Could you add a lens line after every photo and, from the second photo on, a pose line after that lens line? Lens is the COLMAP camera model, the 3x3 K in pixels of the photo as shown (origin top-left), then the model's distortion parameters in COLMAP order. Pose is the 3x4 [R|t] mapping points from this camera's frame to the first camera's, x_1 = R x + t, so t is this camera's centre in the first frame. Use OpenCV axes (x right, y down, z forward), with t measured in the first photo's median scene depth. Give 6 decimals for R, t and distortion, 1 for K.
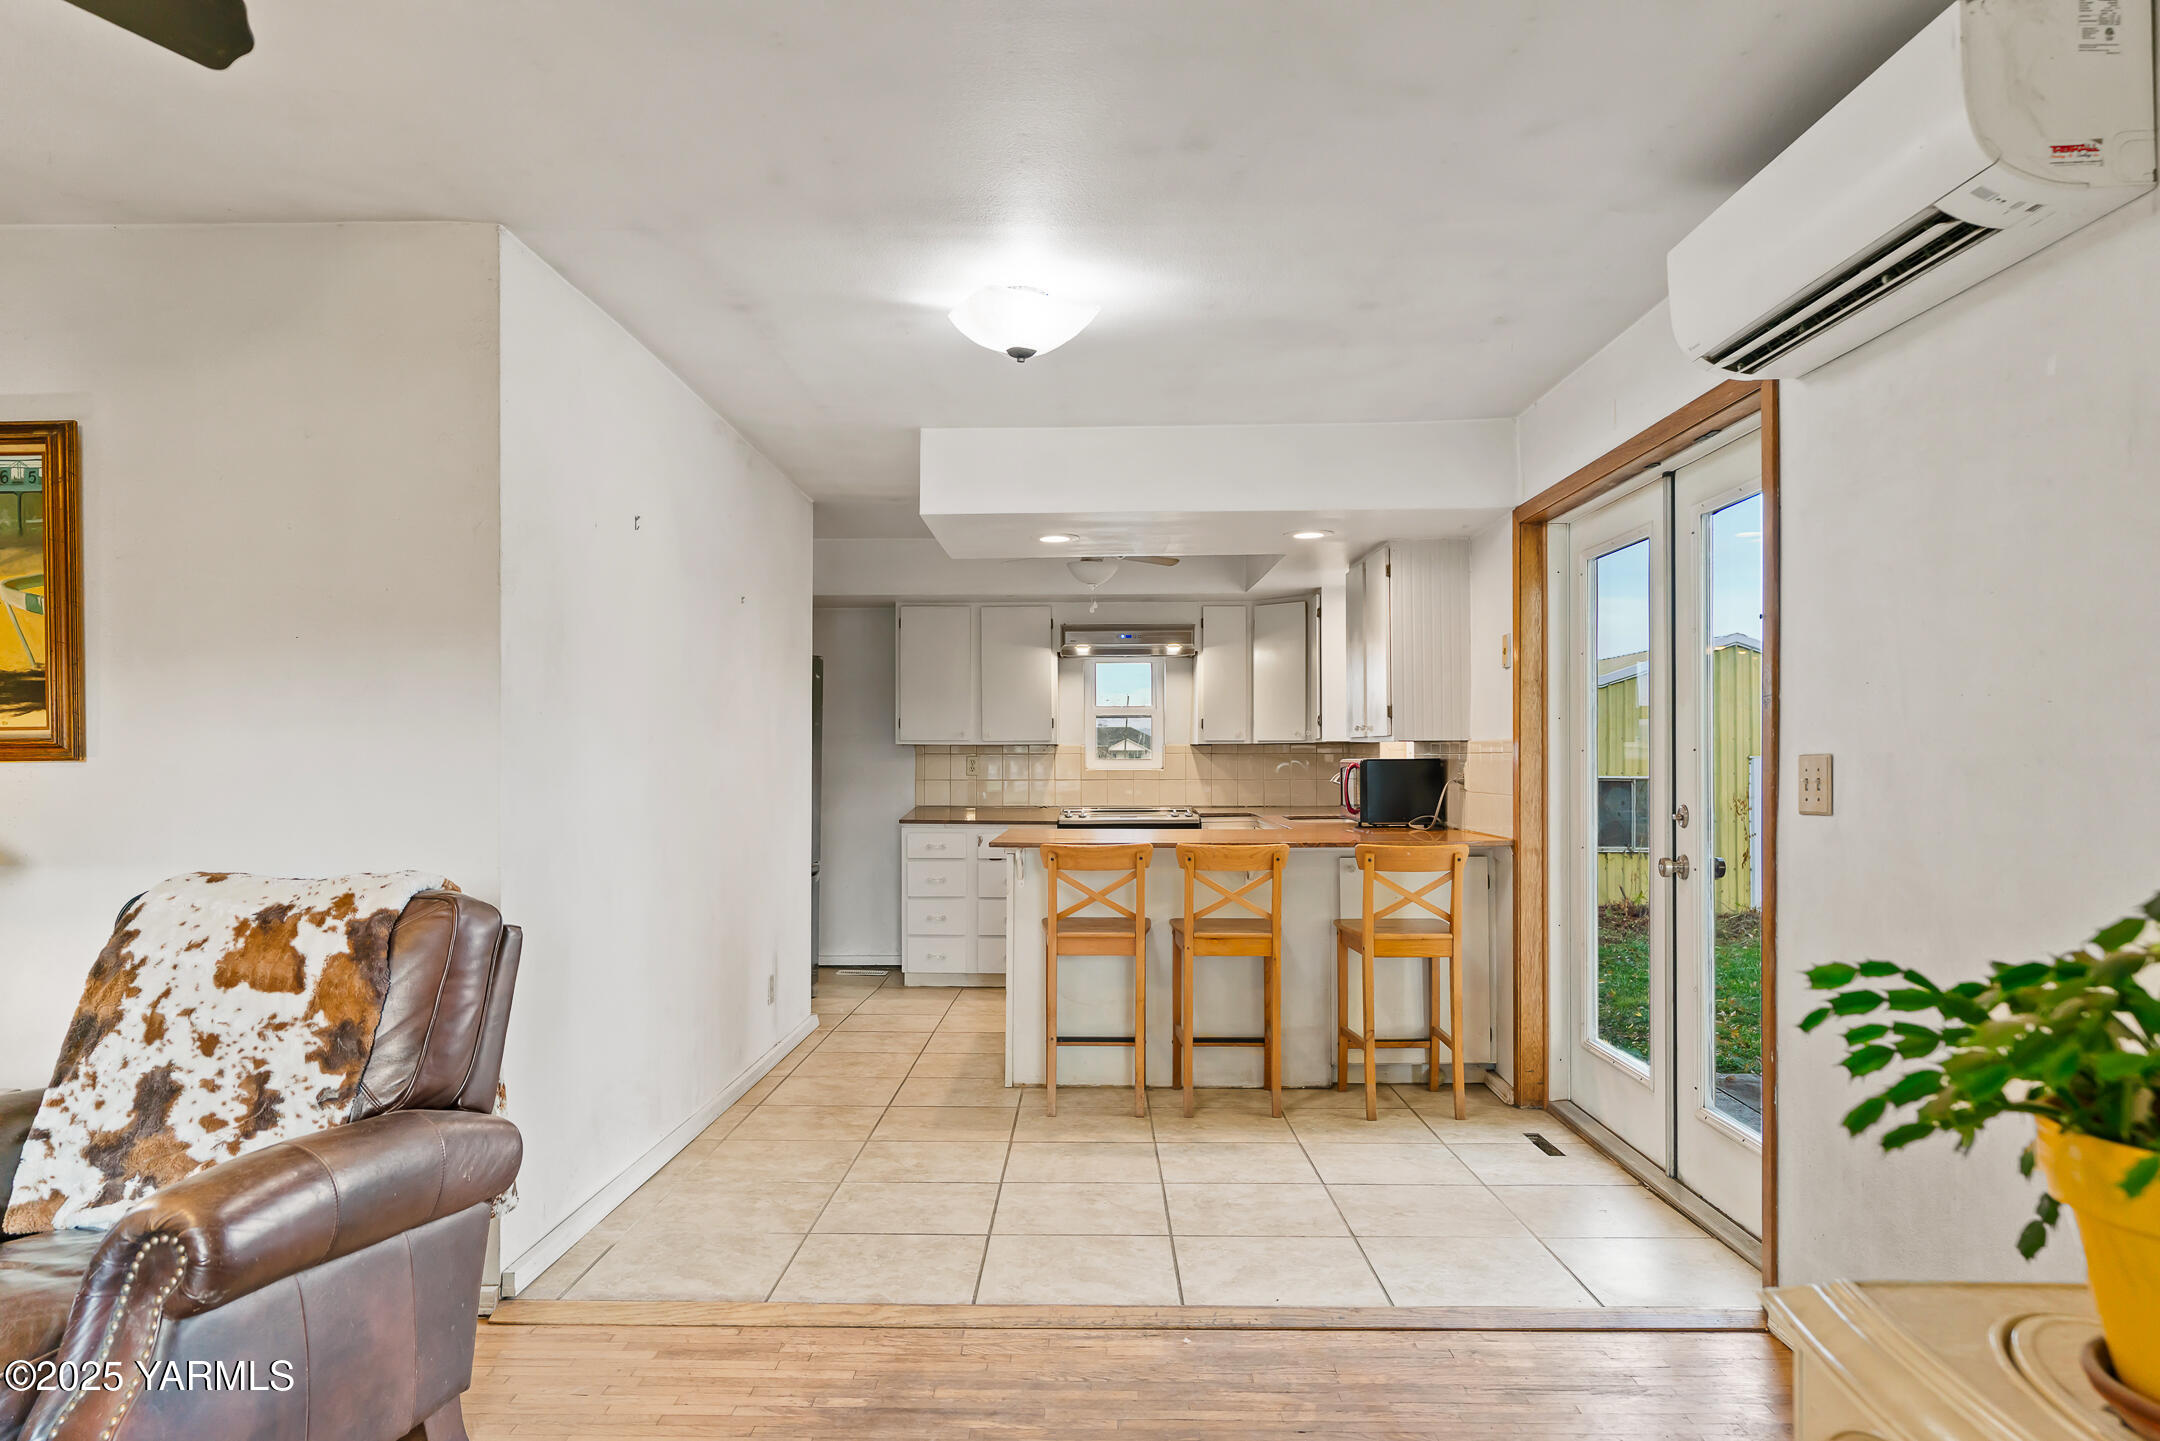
lens RADIAL K [[1389.1, 0, 1075.6], [0, 1389.1, 737.4], [0, 0, 1]] dist [0.000308, -0.000752]
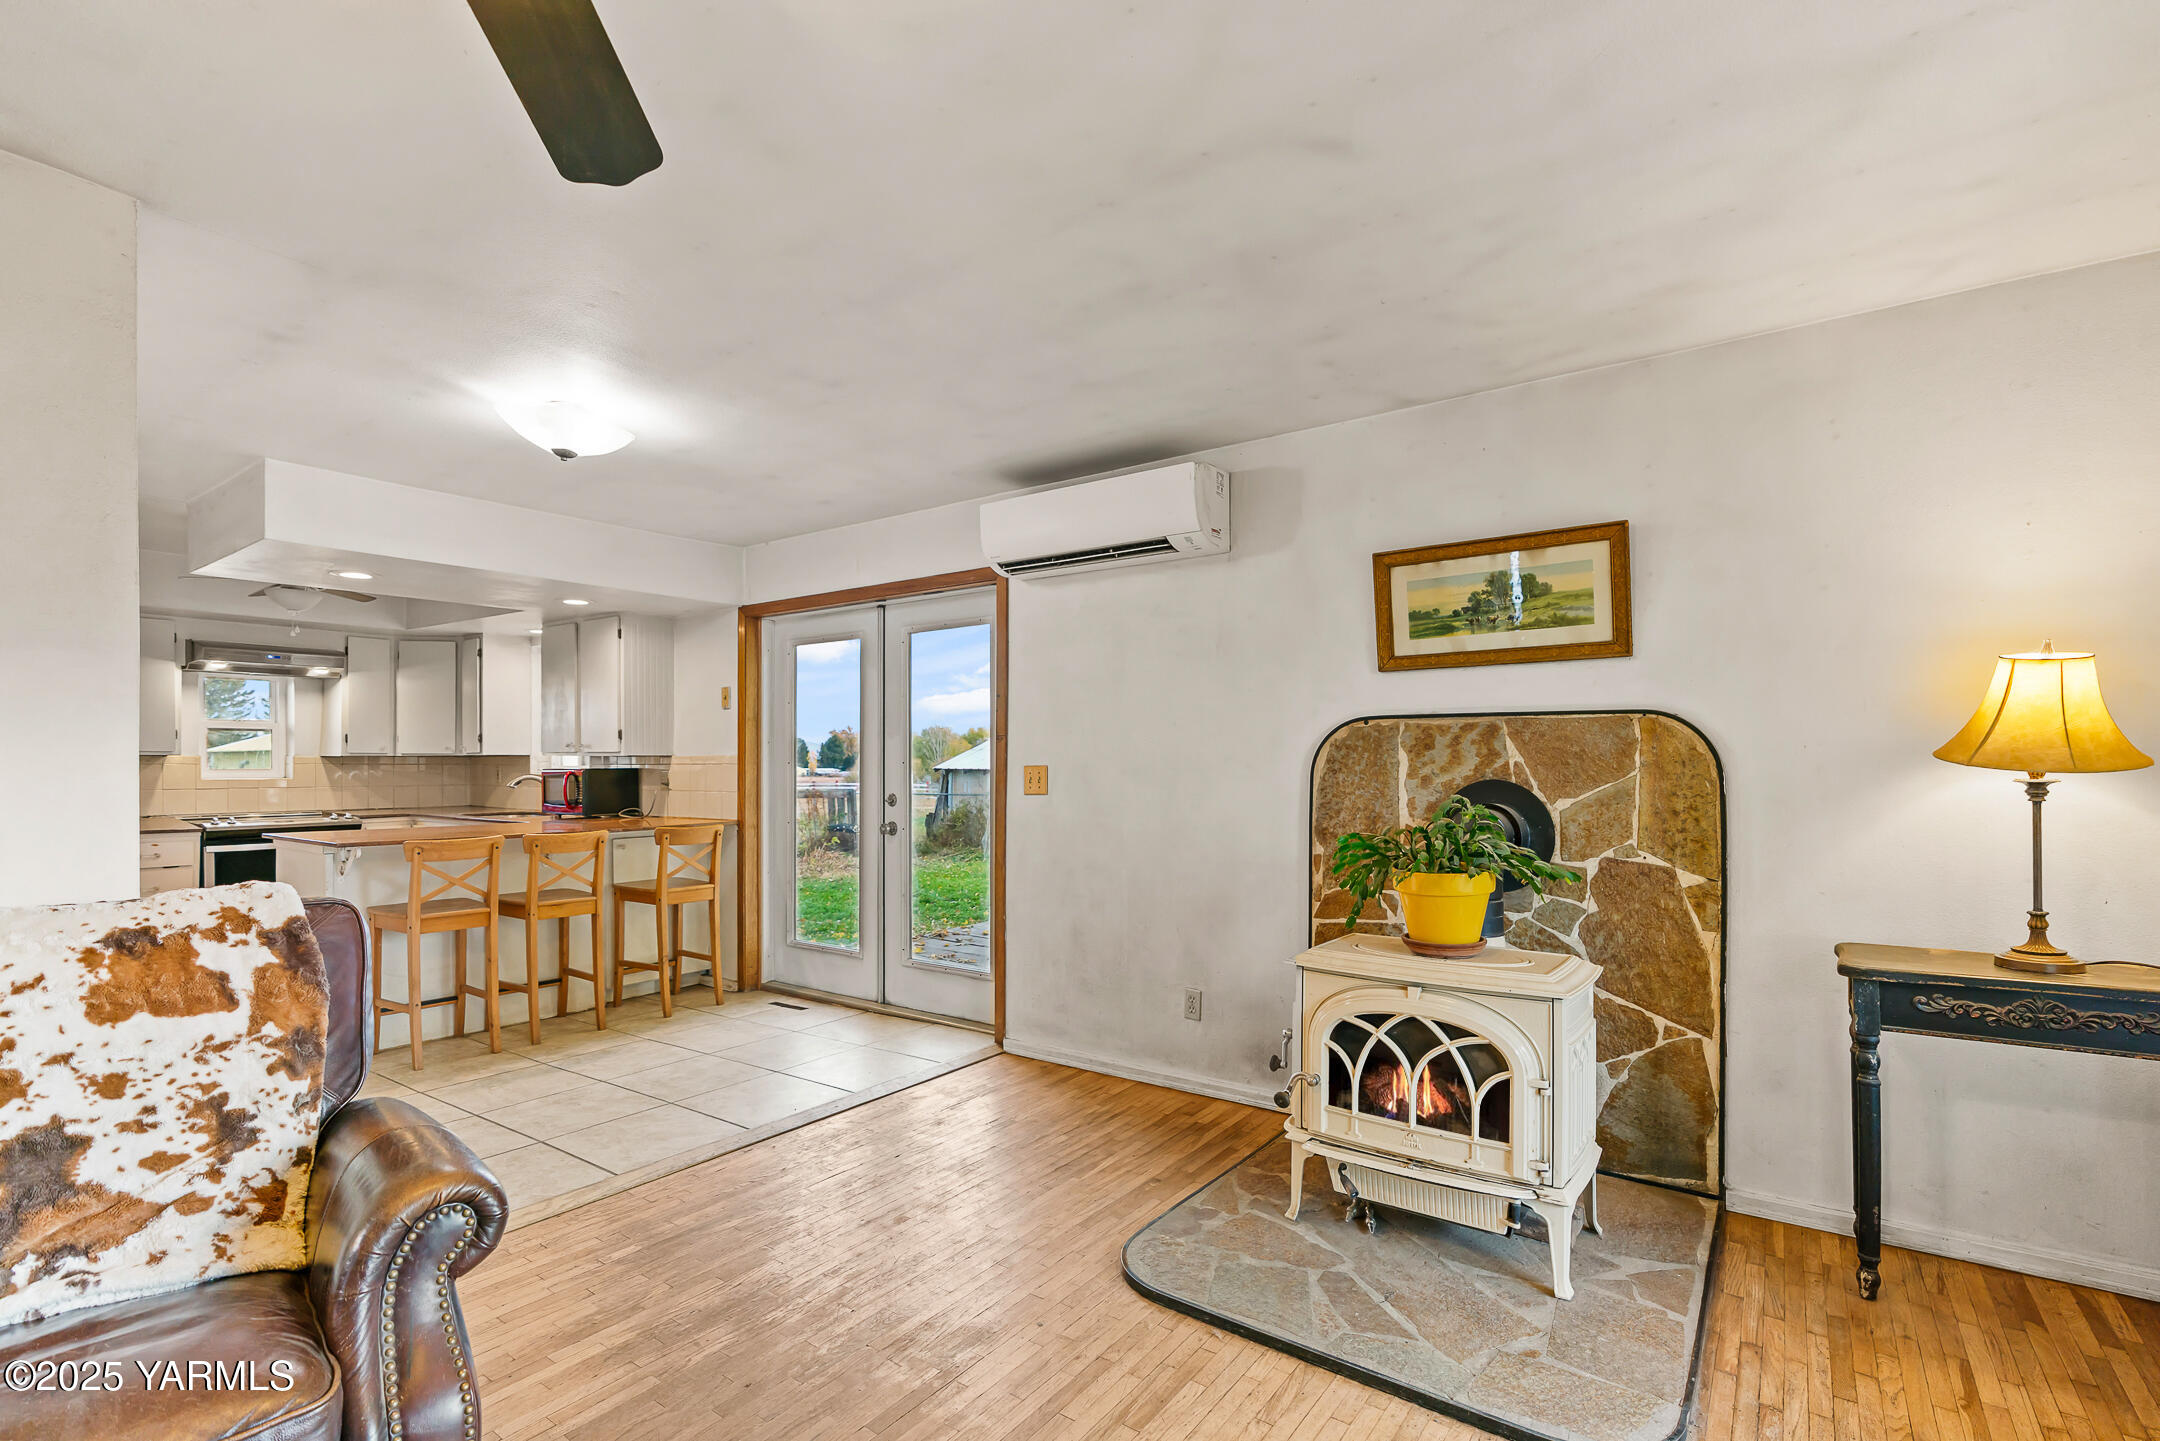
lens RADIAL K [[1008.9, 0, 1056.3], [0, 1008.9, 765.5], [0, 0, 1]] dist [-0.013437, 0.000871]
pose [[0.576174, 0.000144, 0.817327, -0.399339], [-0.010350, 0.999921, 0.007120, 0.001013], [-0.817262, -0.012562, 0.576130, 0.064265]]
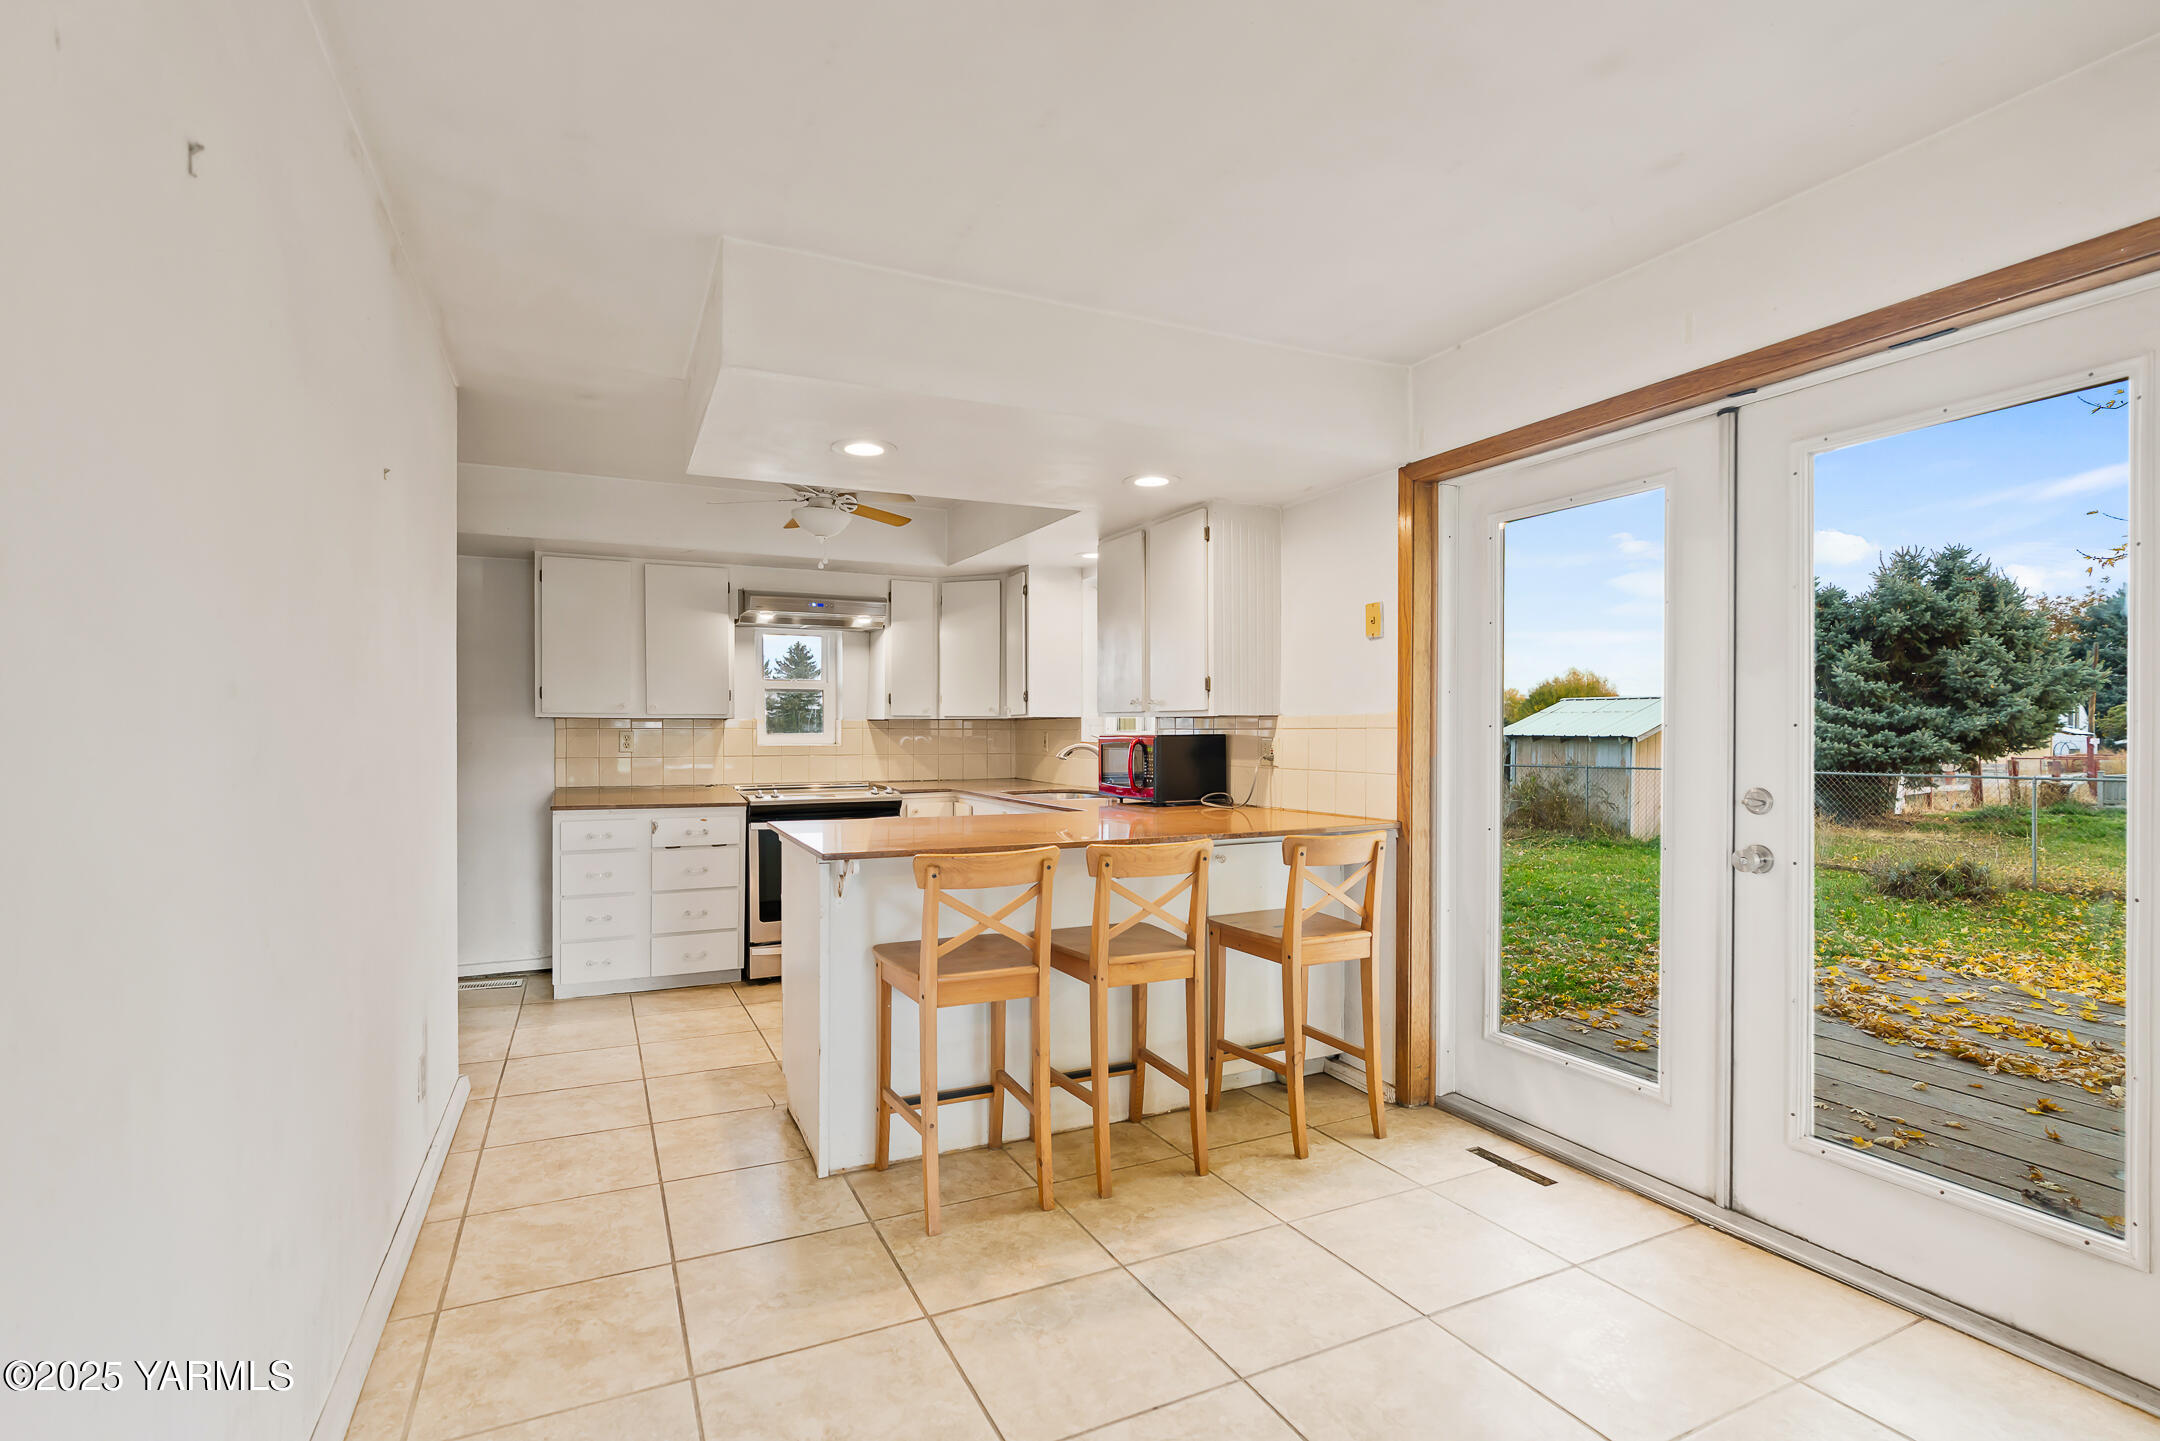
lens RADIAL K [[970.9, 0, 1061.9], [0, 970.9, 735.8], [0, 0, 1]] dist [-0.002708, 0.000024]
pose [[0.890920, -0.001054, 0.454159, -0.183526], [-0.007353, 0.999833, 0.016744, 0.006978], [-0.454100, -0.018256, 0.890763, 0.523754]]
